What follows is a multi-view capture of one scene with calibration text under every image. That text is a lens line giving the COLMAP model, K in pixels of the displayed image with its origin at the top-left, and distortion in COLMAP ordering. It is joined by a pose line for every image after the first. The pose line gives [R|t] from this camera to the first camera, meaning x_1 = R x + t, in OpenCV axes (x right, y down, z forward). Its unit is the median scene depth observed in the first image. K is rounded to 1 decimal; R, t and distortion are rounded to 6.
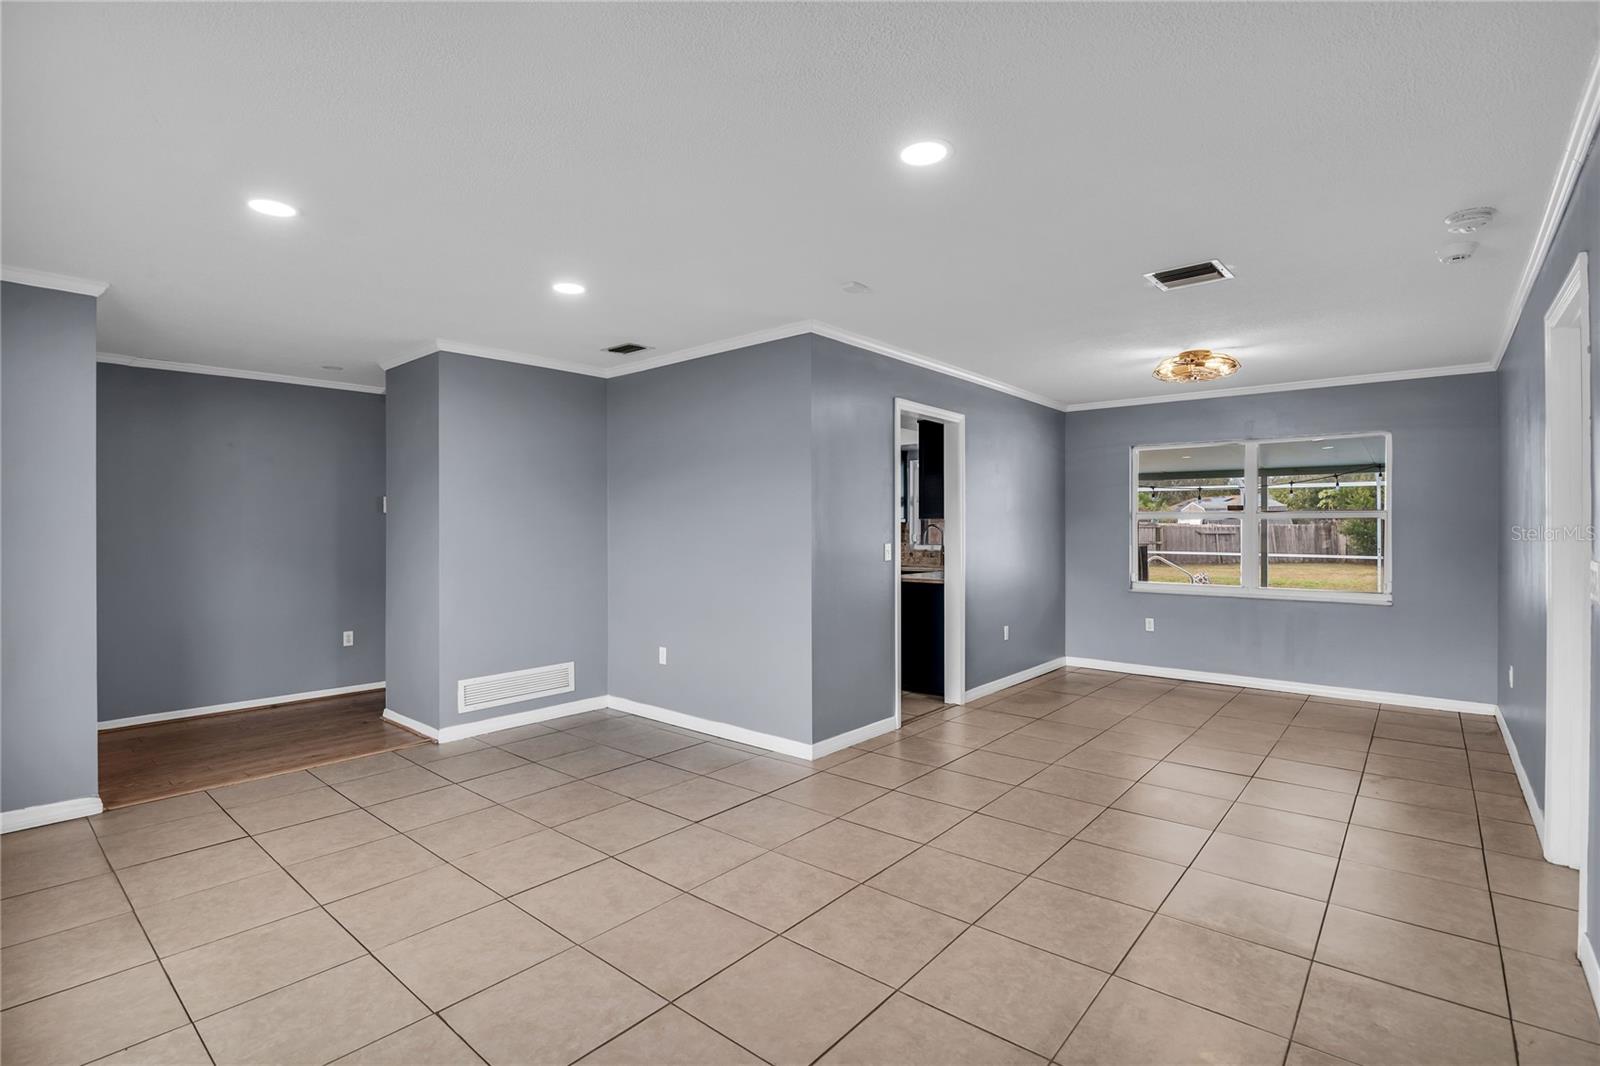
lens RADIAL K [[755.0, 0, 809.6], [0, 755.0, 525.4], [0, 0, 1]] dist [-0.025838, 0.001022]
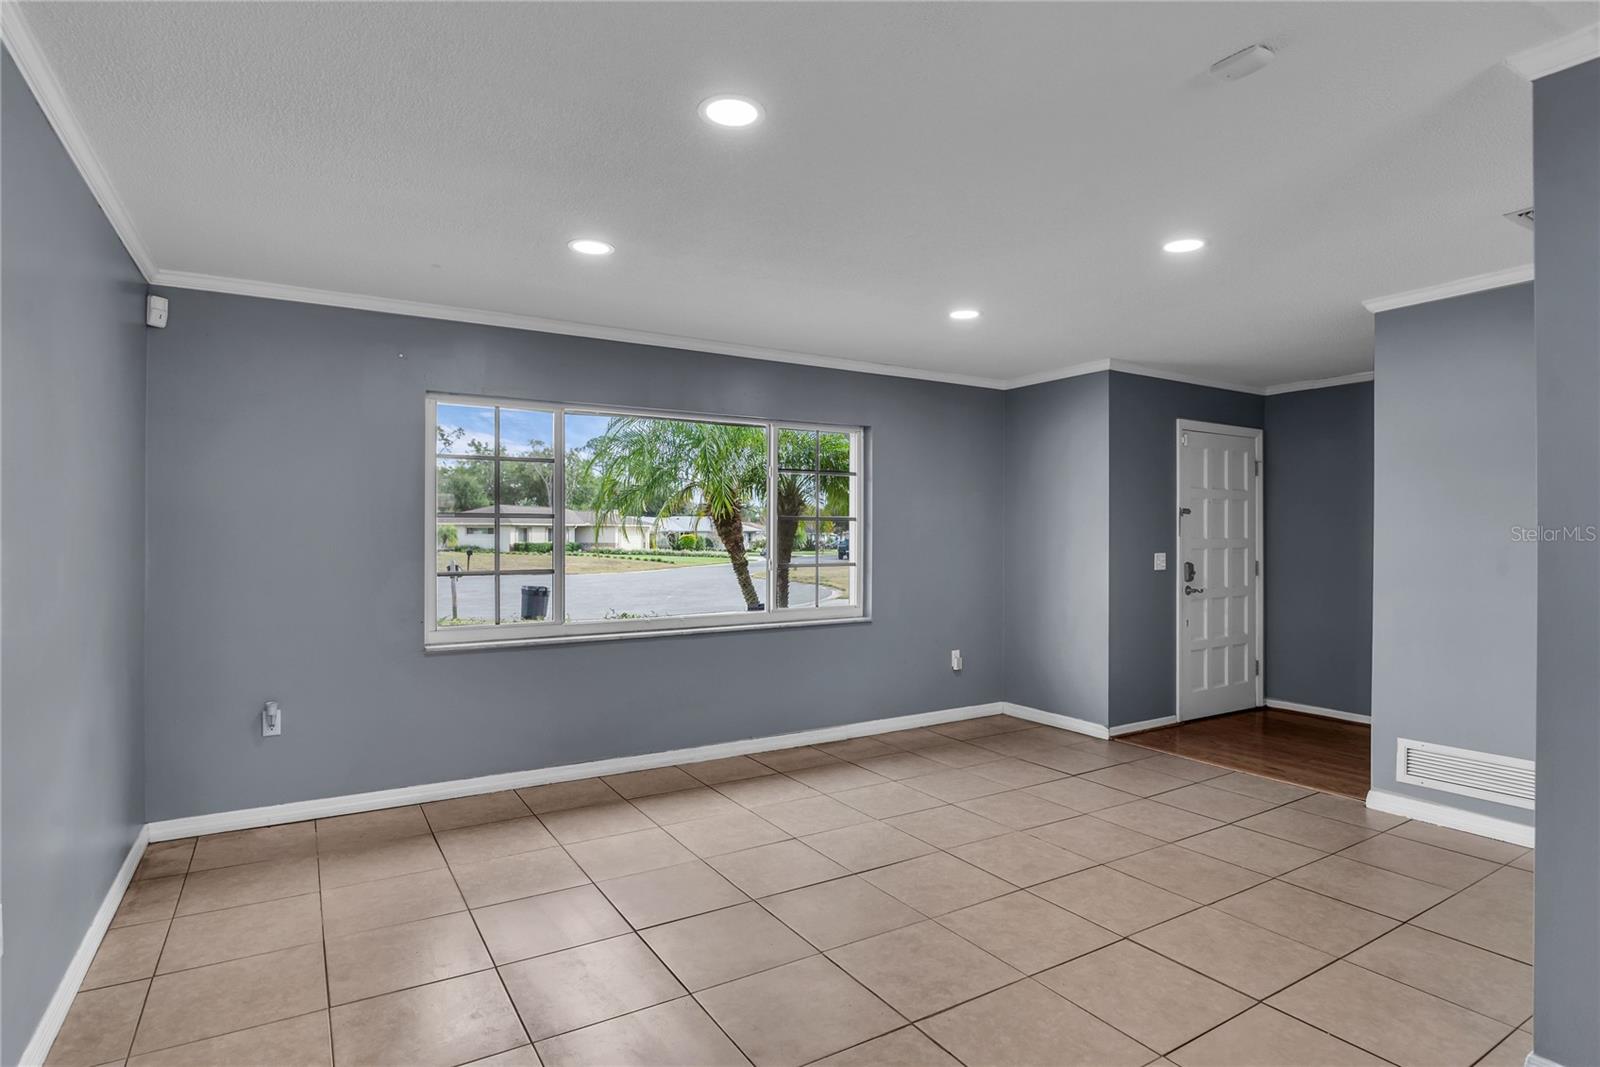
lens RADIAL K [[834.2, 0, 802.3], [0, 834.2, 537.1], [0, 0, 1]] dist [-0.017754, 0.002899]
pose [[-0.313136, 0.006979, -0.949683, 0.674482], [-0.002377, 0.999964, 0.008133, -0.004336], [0.949705, 0.004804, -0.313108, 0.891136]]
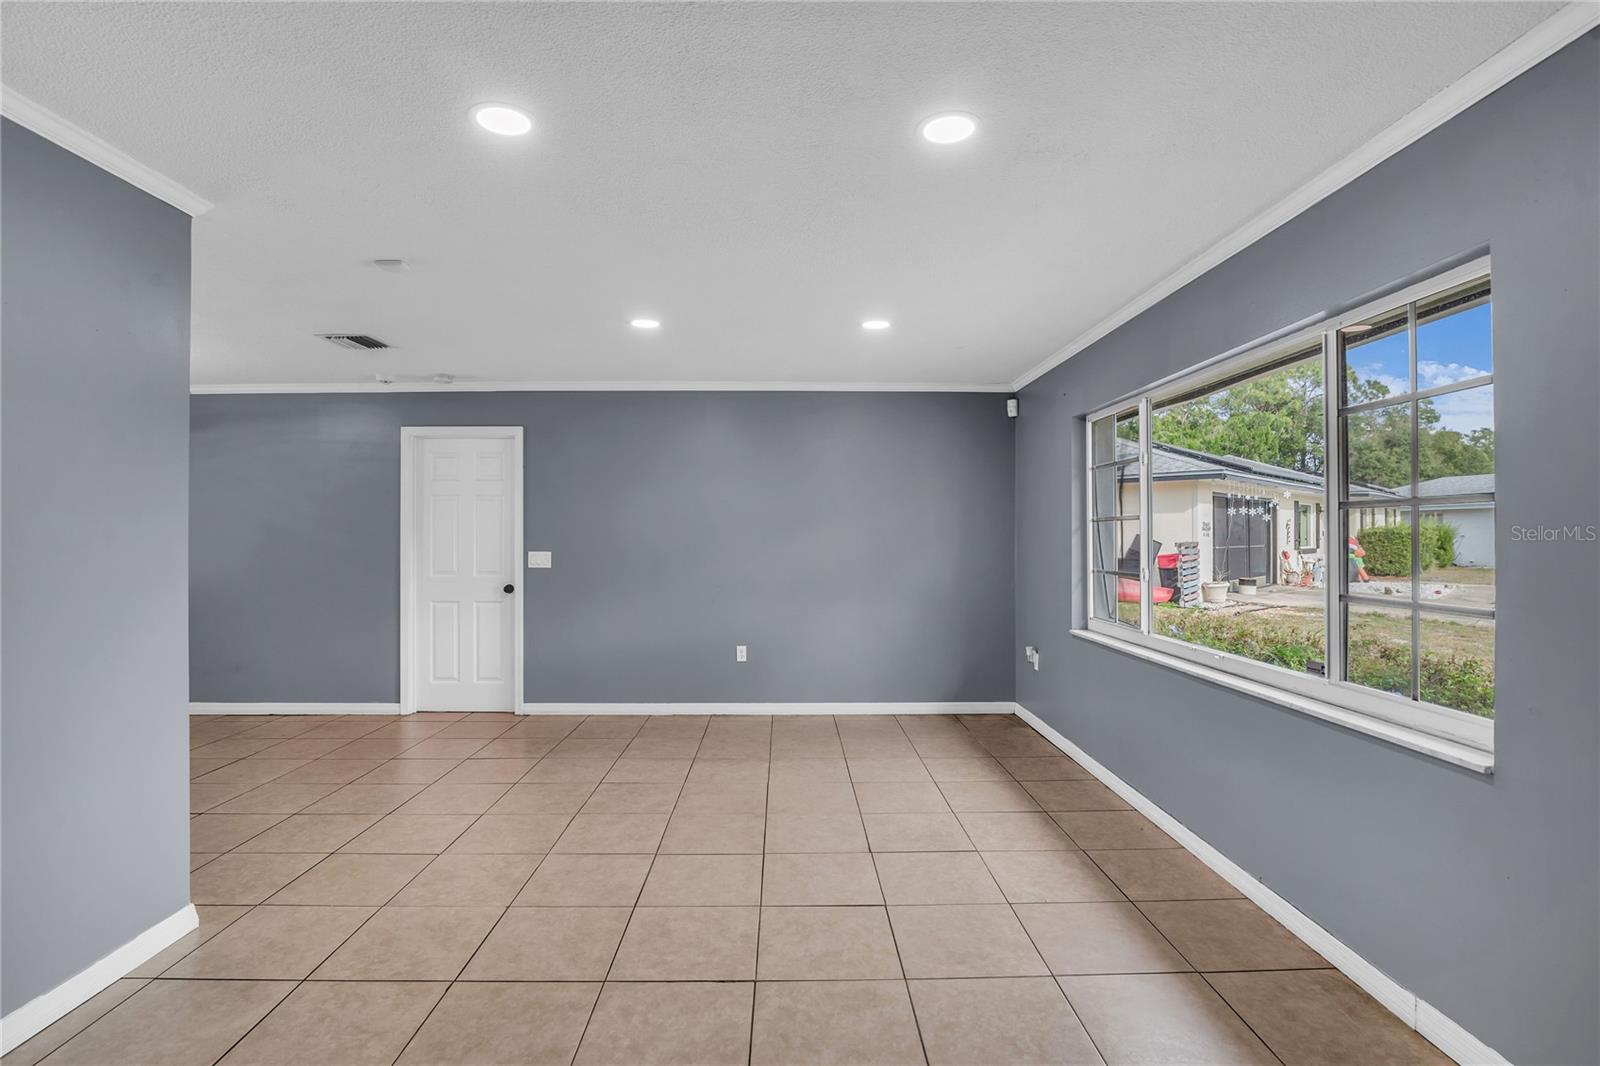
lens RADIAL K [[755.0, 0, 798.2], [0, 755.0, 530.6], [0, 0, 1]] dist [-0.025838, 0.001022]
pose [[-0.652861, 0.007186, 0.757444, -0.897820], [0.002742, 0.999971, -0.007123, 0.001231], [-0.757473, -0.002573, -0.652861, 1.205535]]
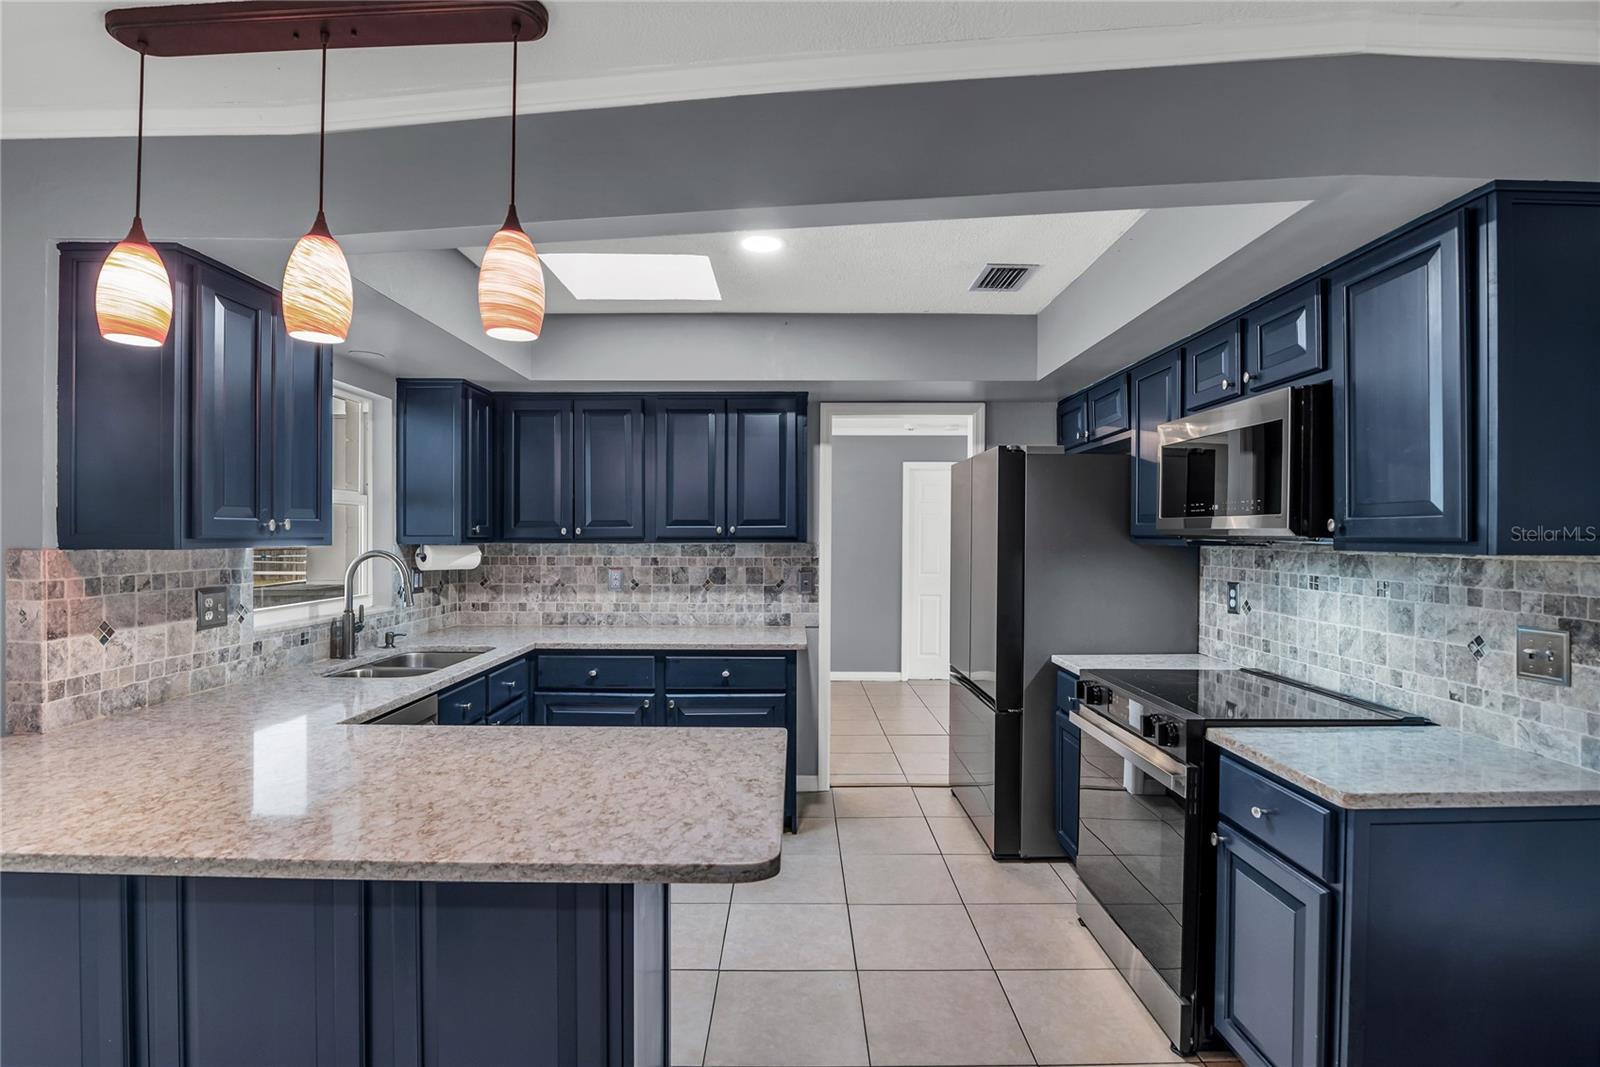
lens RADIAL K [[755.0, 0, 807.0], [0, 755.0, 537.0], [0, 0, 1]] dist [-0.025838, 0.001022]
pose [[-0.650883, -0.003480, 0.759170, -0.576762], [-0.005265, 0.999986, 0.000070, -0.022232], [-0.759160, -0.003951, -0.650892, 2.354036]]
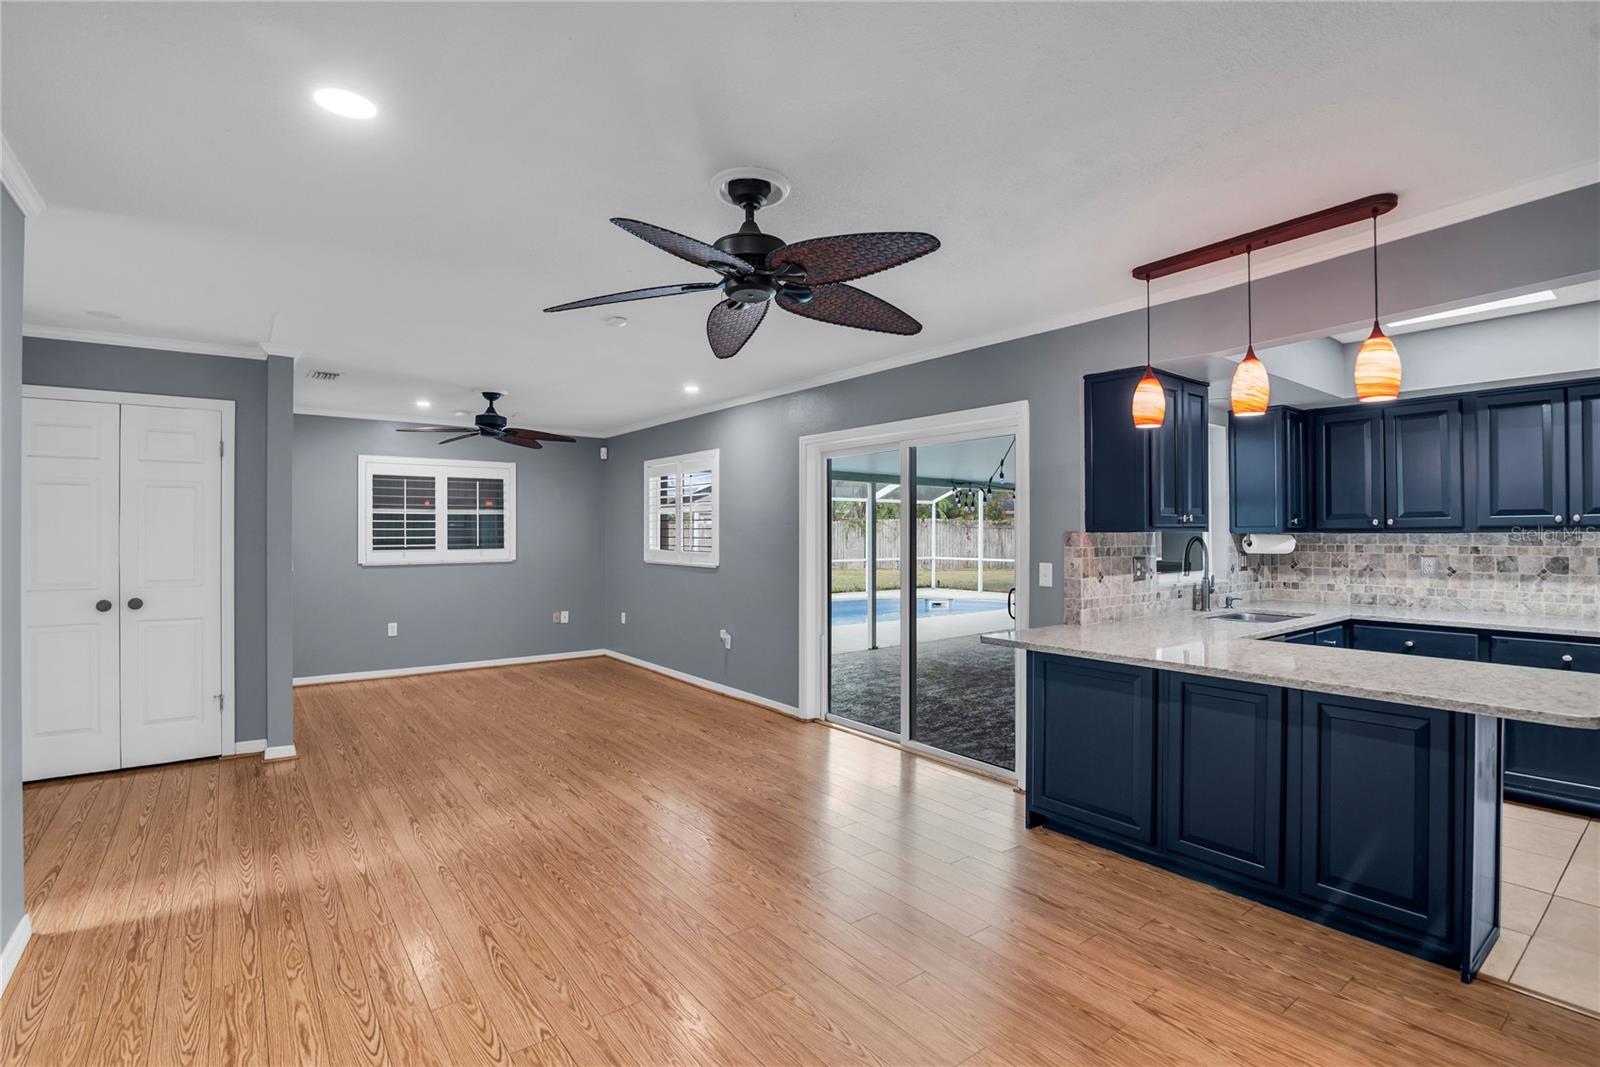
lens RADIAL K [[755.0, 0, 798.1], [0, 755.0, 527.6], [0, 0, 1]] dist [-0.025838, 0.001022]
pose [[0.216845, 0.007584, 0.976177, -0.933407], [-0.001776, 0.999971, -0.007375, -0.008875], [-0.976204, -0.000134, 0.216852, 2.577941]]
